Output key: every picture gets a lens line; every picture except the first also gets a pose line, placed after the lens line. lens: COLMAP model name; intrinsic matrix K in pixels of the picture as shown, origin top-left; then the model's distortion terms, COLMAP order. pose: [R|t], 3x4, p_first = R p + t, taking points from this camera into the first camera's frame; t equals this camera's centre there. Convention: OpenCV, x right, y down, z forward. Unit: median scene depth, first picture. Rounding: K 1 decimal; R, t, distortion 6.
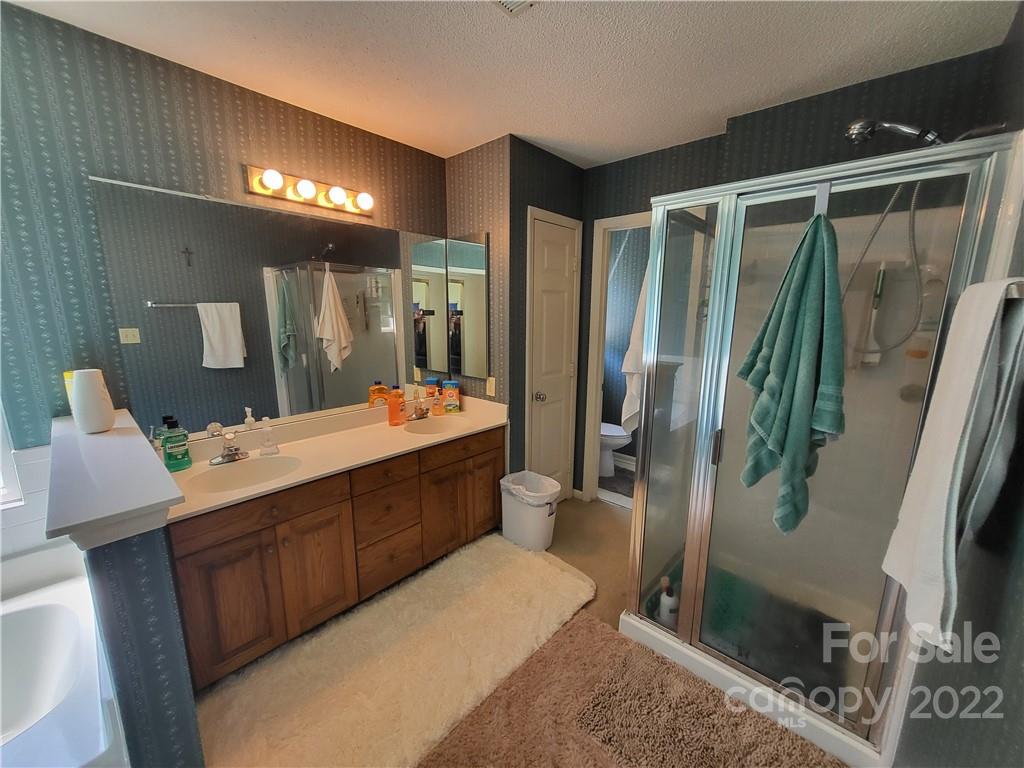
lens RADIAL K [[401.2, 0, 512.0], [0, 401.2, 384.0], [0, 0, 1]] dist [-0.000779, -0.000059]
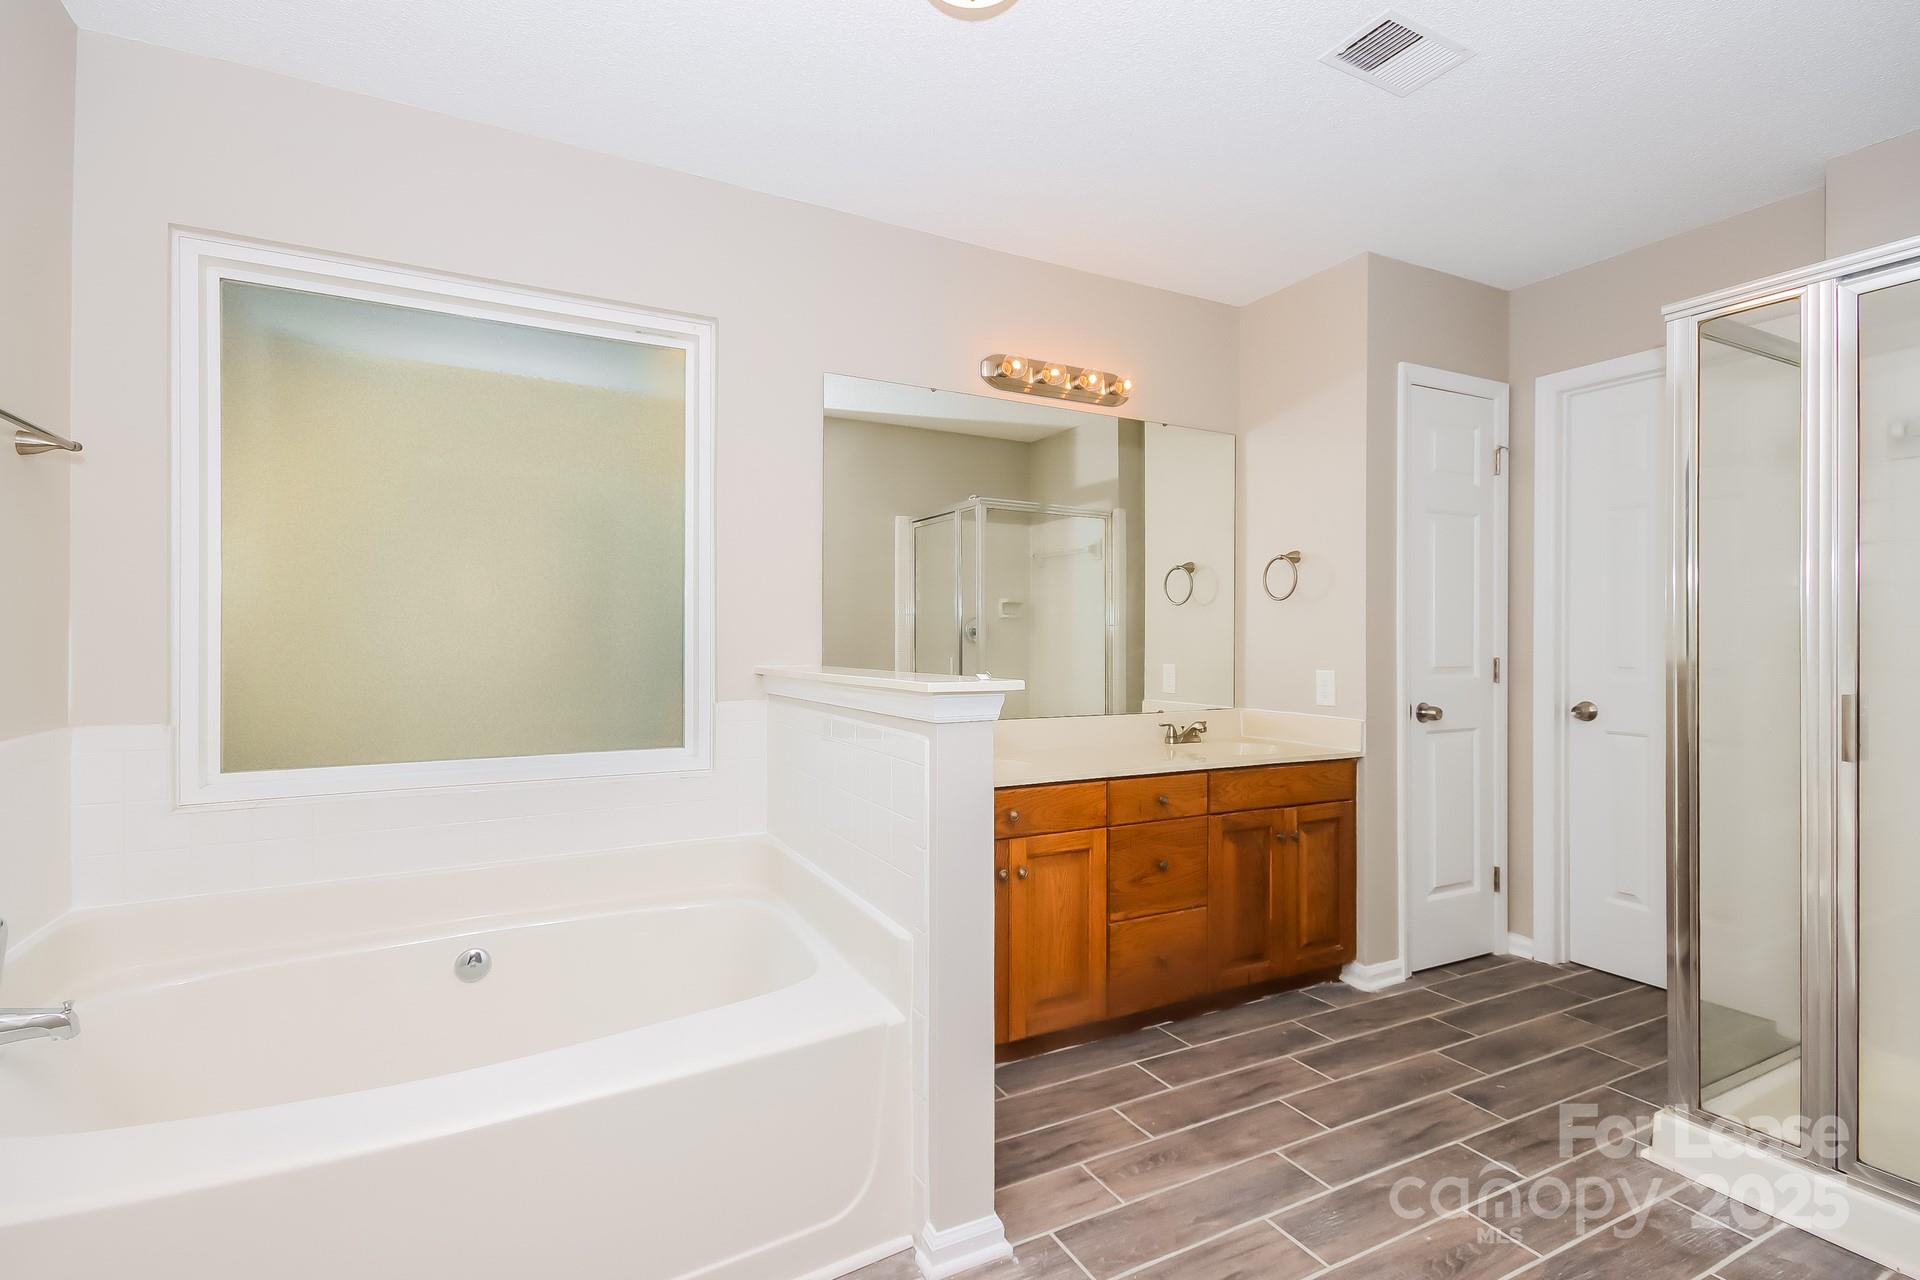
lens RADIAL K [[923.9, 0, 960.0], [0, 923.9, 640.0], [0, 0, 1]] dist [0.023571, 0.000193]
pose [[0.942748, -0.003445, -0.333489, -0.104517], [-0.057978, 0.983028, -0.174054, 0.197929], [0.328428, 0.183424, 0.926548, -0.331921]]
